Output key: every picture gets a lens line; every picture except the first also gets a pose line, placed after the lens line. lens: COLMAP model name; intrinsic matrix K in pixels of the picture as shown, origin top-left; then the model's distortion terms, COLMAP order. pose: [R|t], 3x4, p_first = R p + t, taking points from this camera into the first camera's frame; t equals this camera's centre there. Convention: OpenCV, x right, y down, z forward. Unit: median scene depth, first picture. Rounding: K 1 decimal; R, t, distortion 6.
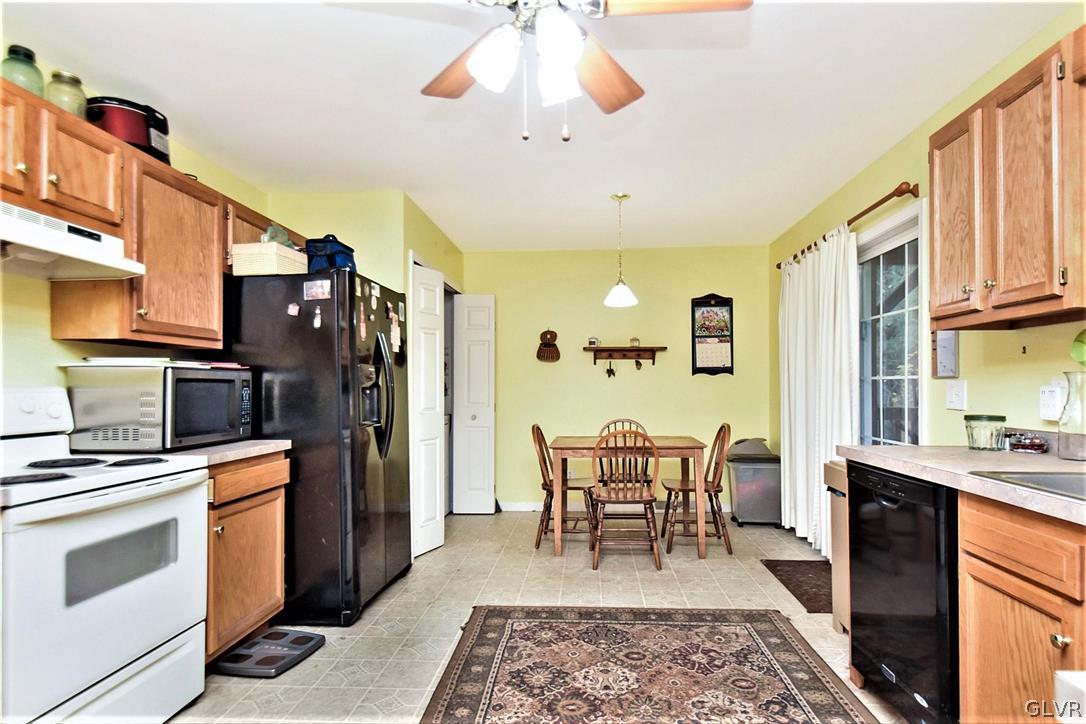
lens RADIAL K [[578.7, 0, 543.9], [0, 578.7, 386.3], [0, 0, 1]] dist [0.025215, -0.013343]
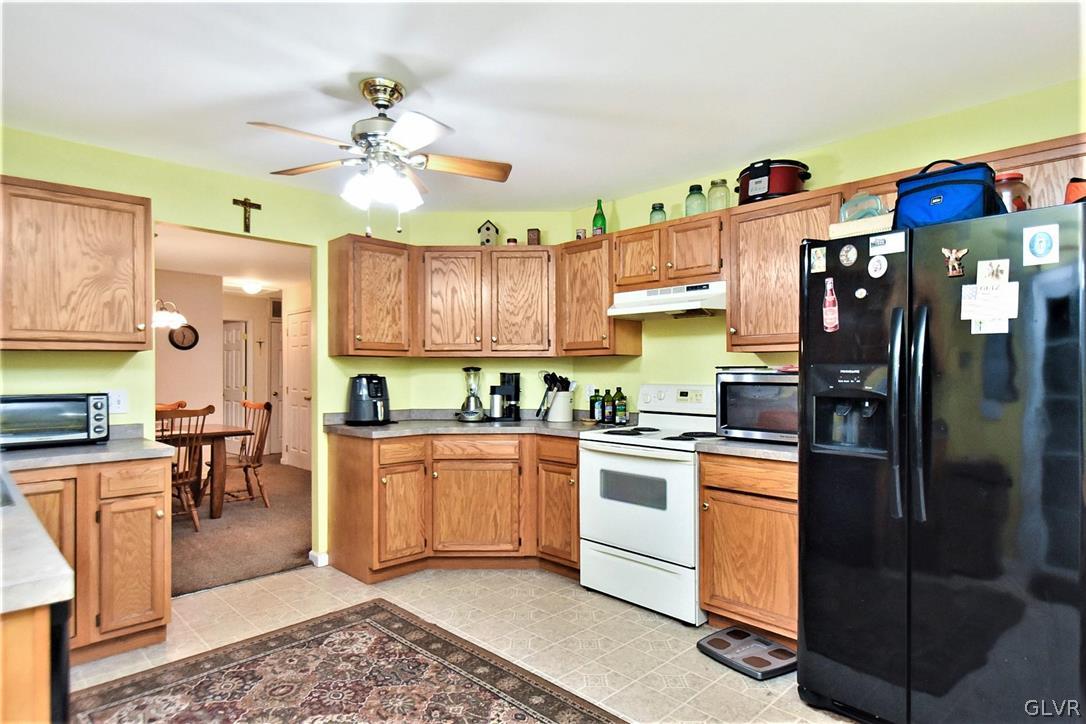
lens RADIAL K [[592.1, 0, 544.1], [0, 592.1, 374.9], [0, 0, 1]] dist [0.017419, -0.001023]
pose [[-0.653151, 0.014613, -0.757087, 0.461723], [0.007418, 0.999889, 0.012900, -0.037207], [0.757192, 0.002809, -0.653187, 1.186319]]
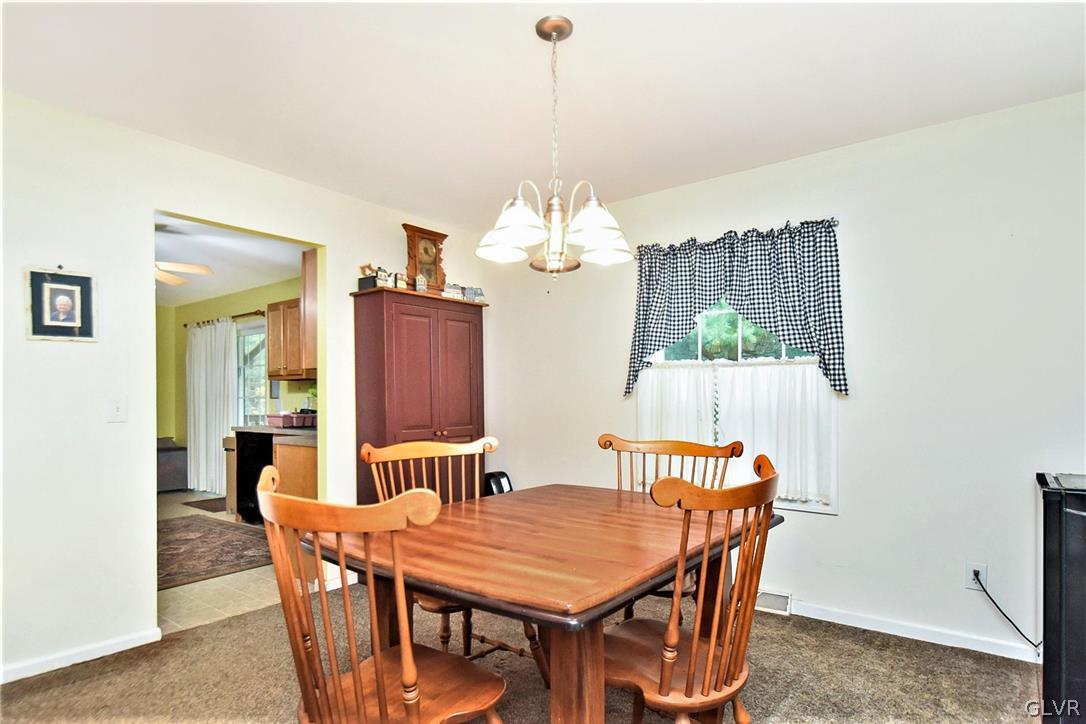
lens RADIAL K [[590.4, 0, 542.5], [0, 590.4, 404.2], [0, 0, 1]] dist [0.023305, -0.000454]
pose [[0.549653, -0.003260, 0.835387, -0.650210], [-0.001277, 0.999988, 0.004742, -0.003109], [-0.835392, -0.003673, 0.549642, -1.097763]]
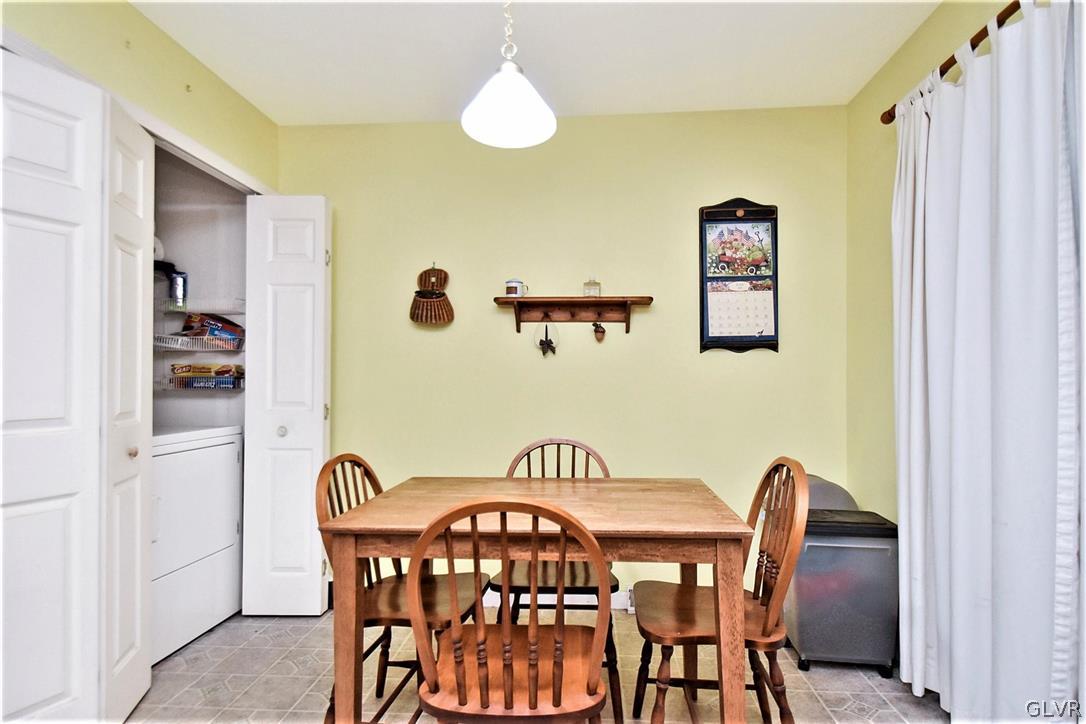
lens RADIAL K [[592.1, 0, 544.1], [0, 592.1, 374.9], [0, 0, 1]] dist [0.017419, -0.001023]
pose [[0.999951, 0.004530, 0.008823, 0.193203], [-0.004438, 0.999935, -0.010488, 0.013836], [-0.008870, 0.010448, 0.999906, 0.819311]]
